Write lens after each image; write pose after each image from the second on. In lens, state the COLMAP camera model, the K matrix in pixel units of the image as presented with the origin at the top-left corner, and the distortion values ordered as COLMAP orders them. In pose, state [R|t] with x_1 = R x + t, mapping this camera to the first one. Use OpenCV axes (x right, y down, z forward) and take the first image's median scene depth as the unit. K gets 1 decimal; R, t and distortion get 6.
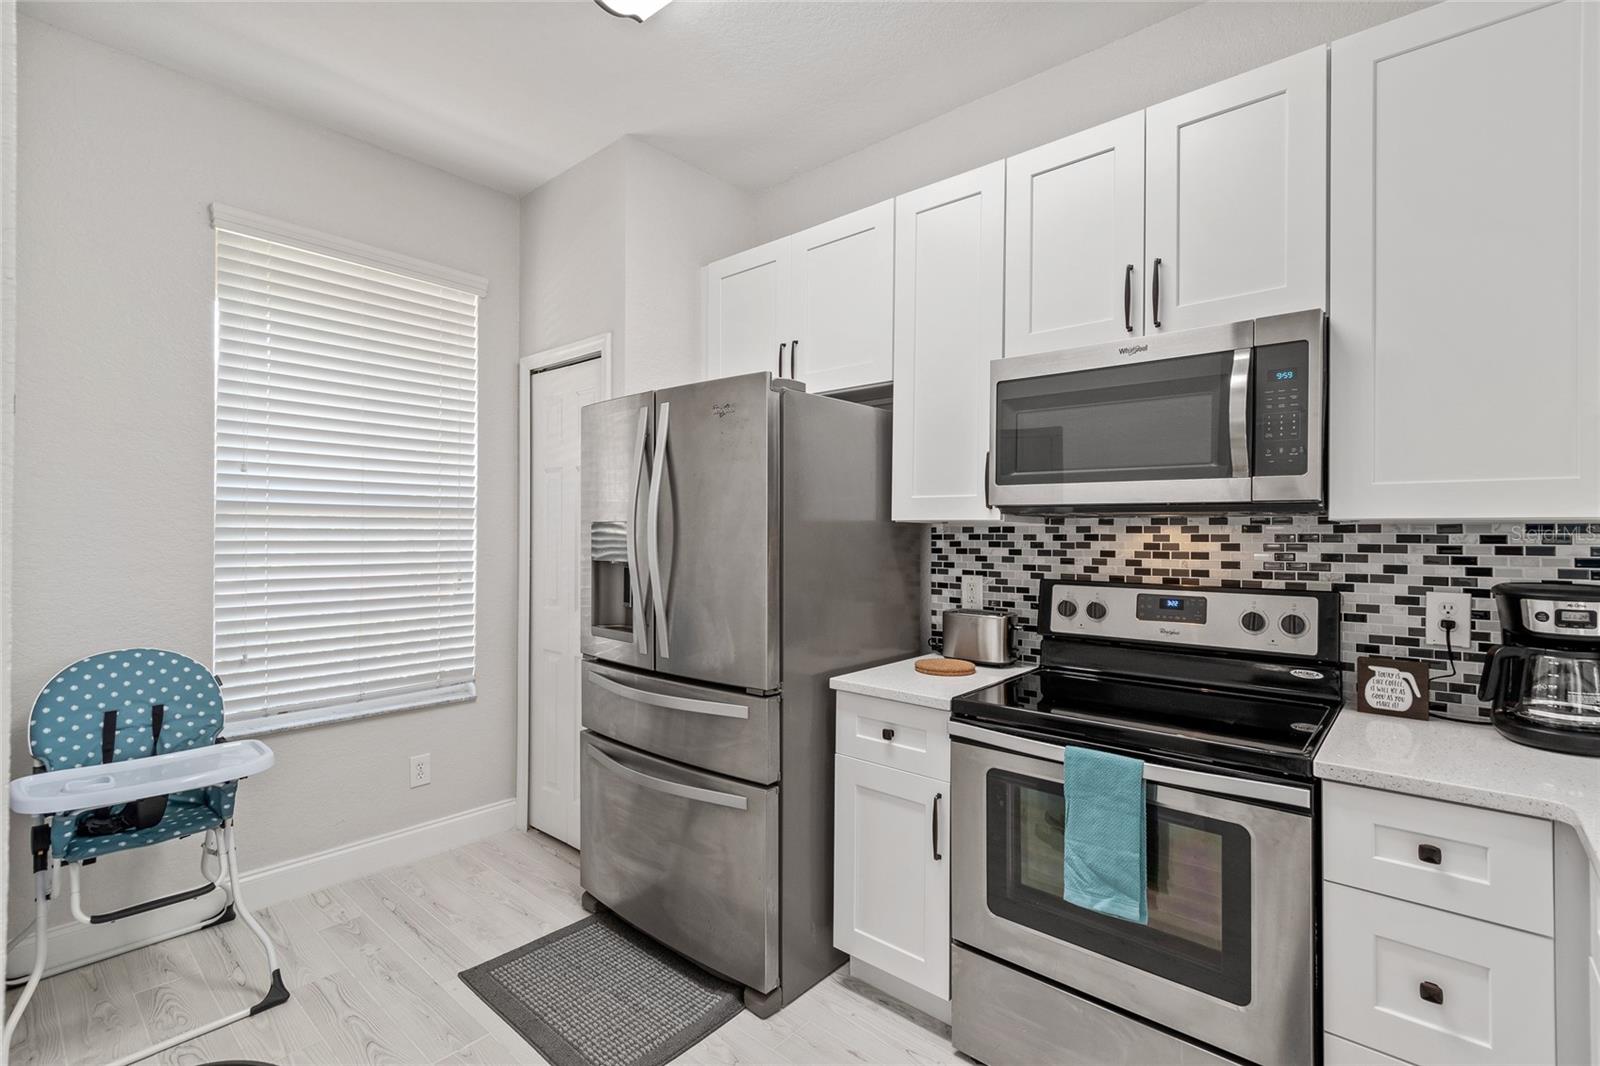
lens RADIAL K [[735.0, 0, 786.0], [0, 735.0, 528.7], [0, 0, 1]] dist [0.006658, -0.002703]
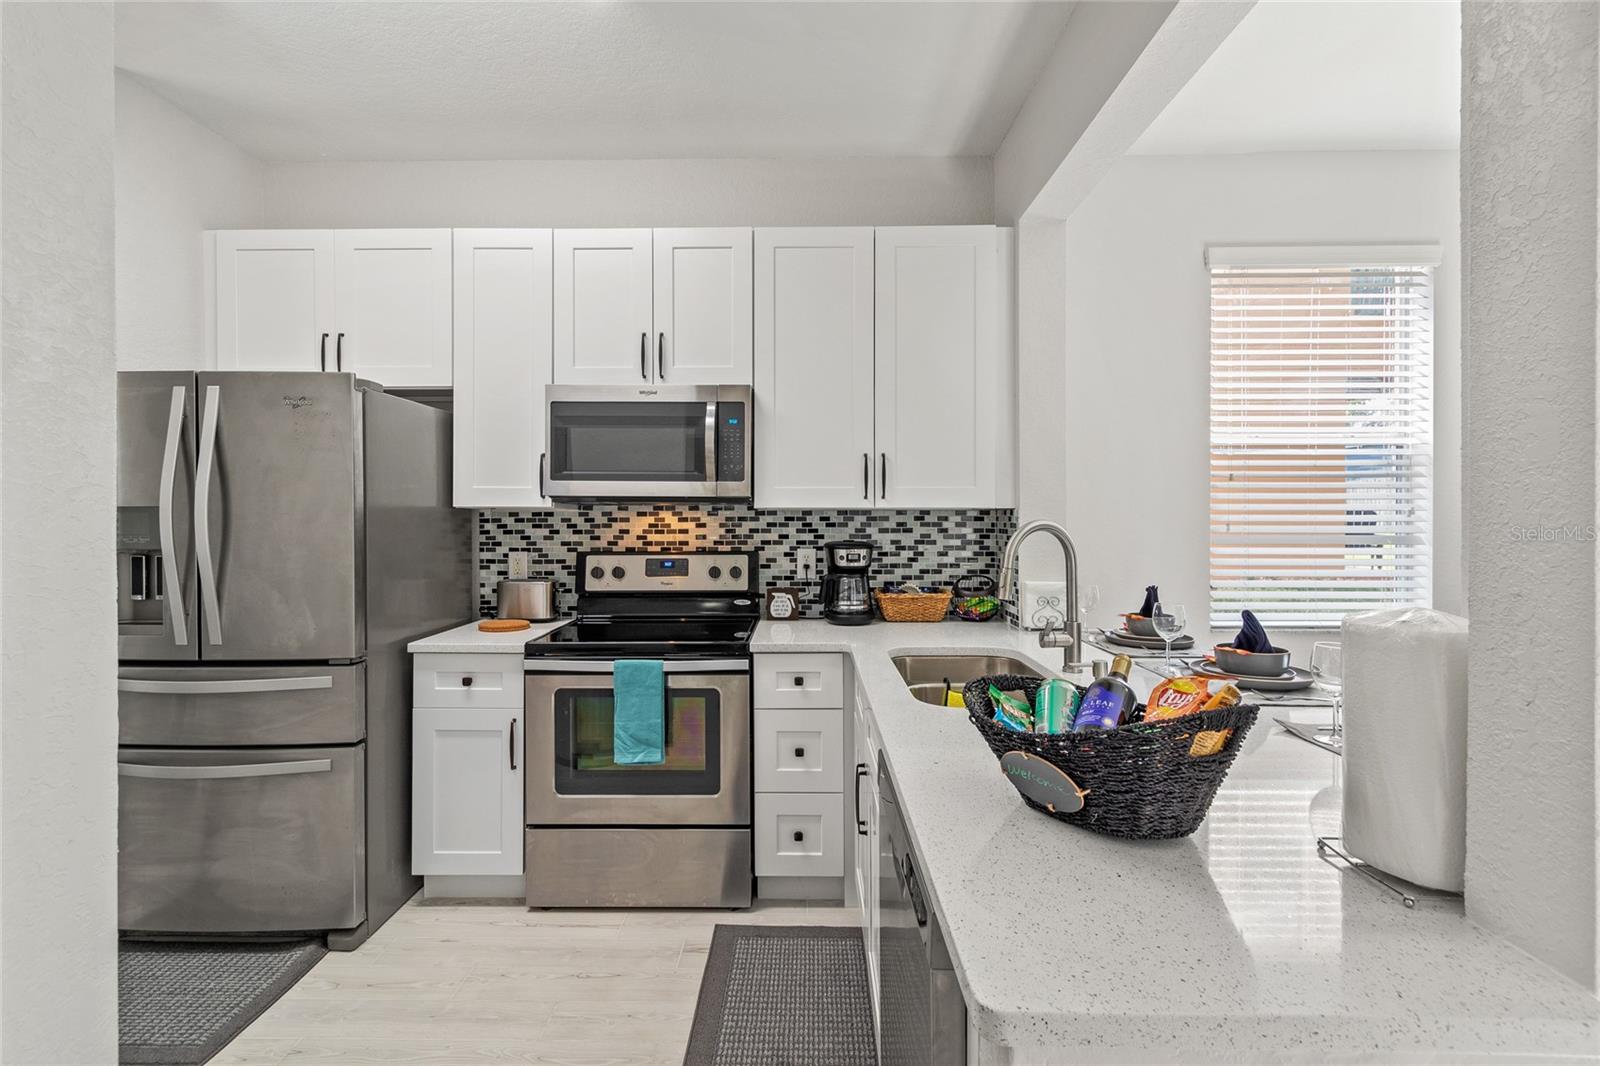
lens RADIAL K [[735.0, 0, 792.7], [0, 735.0, 523.7], [0, 0, 1]] dist [0.006658, -0.002703]
pose [[0.758894, -0.010713, 0.651126, -0.243330], [0.001347, 0.999888, 0.014880, -0.000860], [-0.651213, -0.010415, 0.758824, -0.279264]]
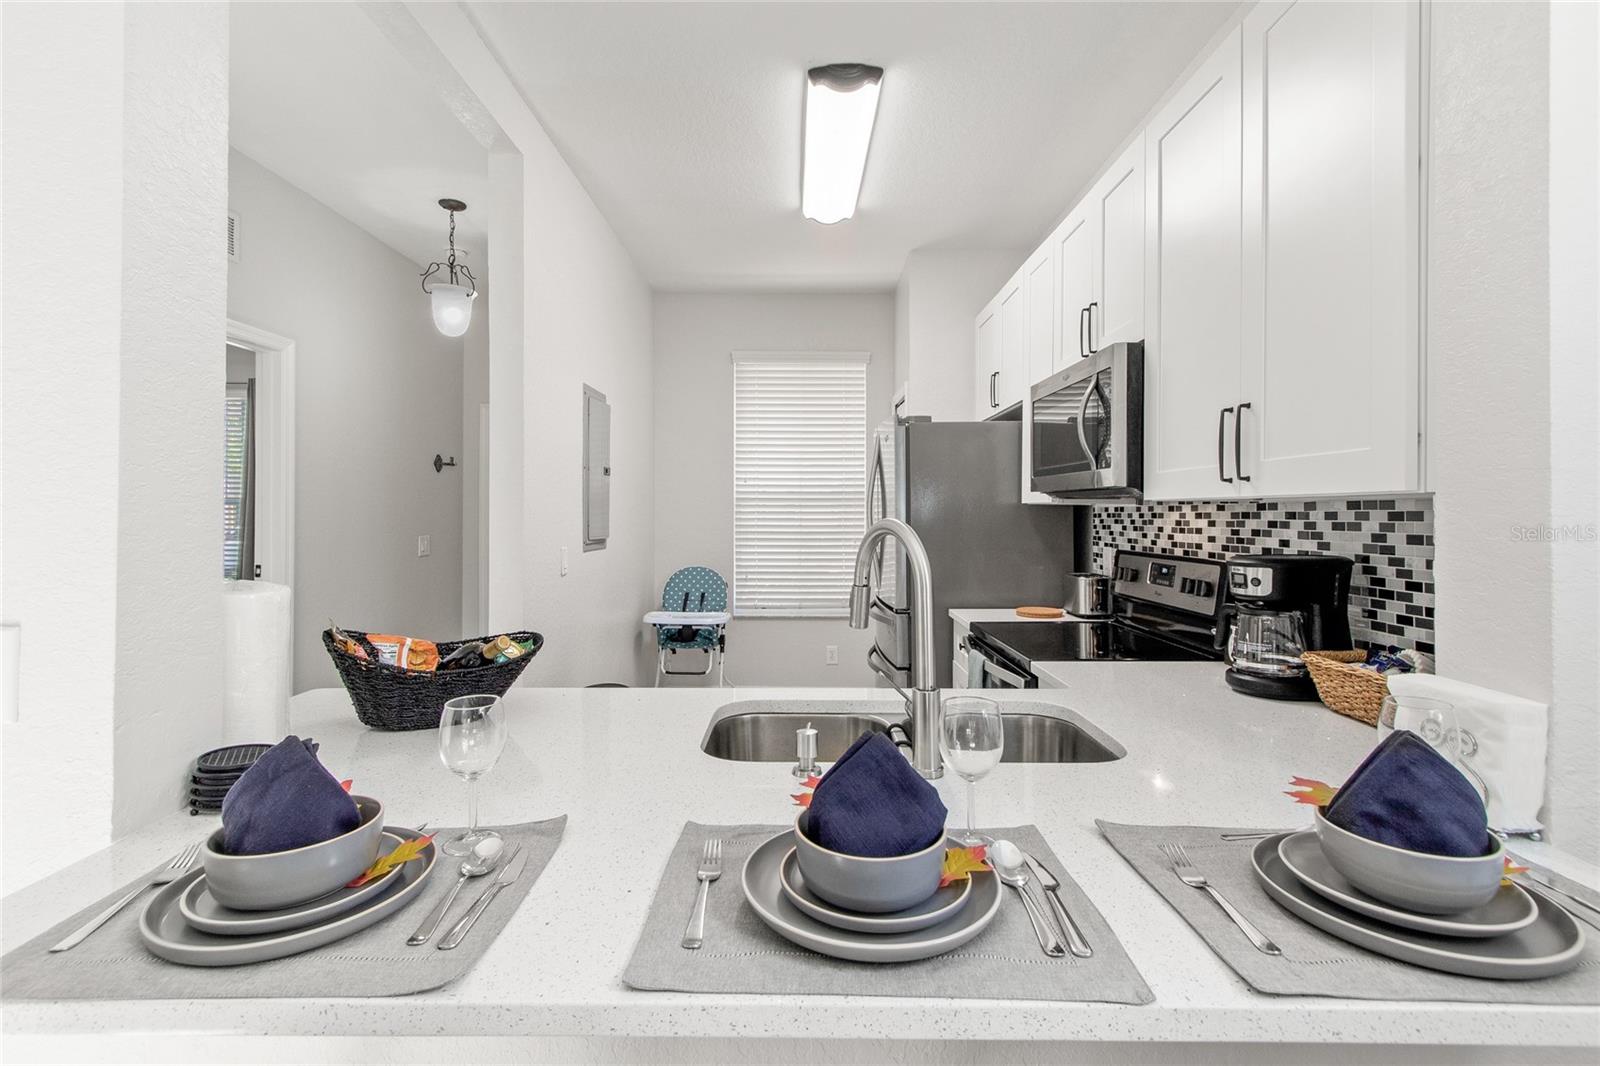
lens RADIAL K [[735.0, 0, 763.5], [0, 735.0, 503.6], [0, 0, 1]] dist [0.006658, -0.002703]
pose [[0.629978, -0.013760, -0.776491, 1.044135], [0.006955, 0.999903, -0.012076, 0.003017], [0.776582, 0.002207, 0.630012, -0.258428]]
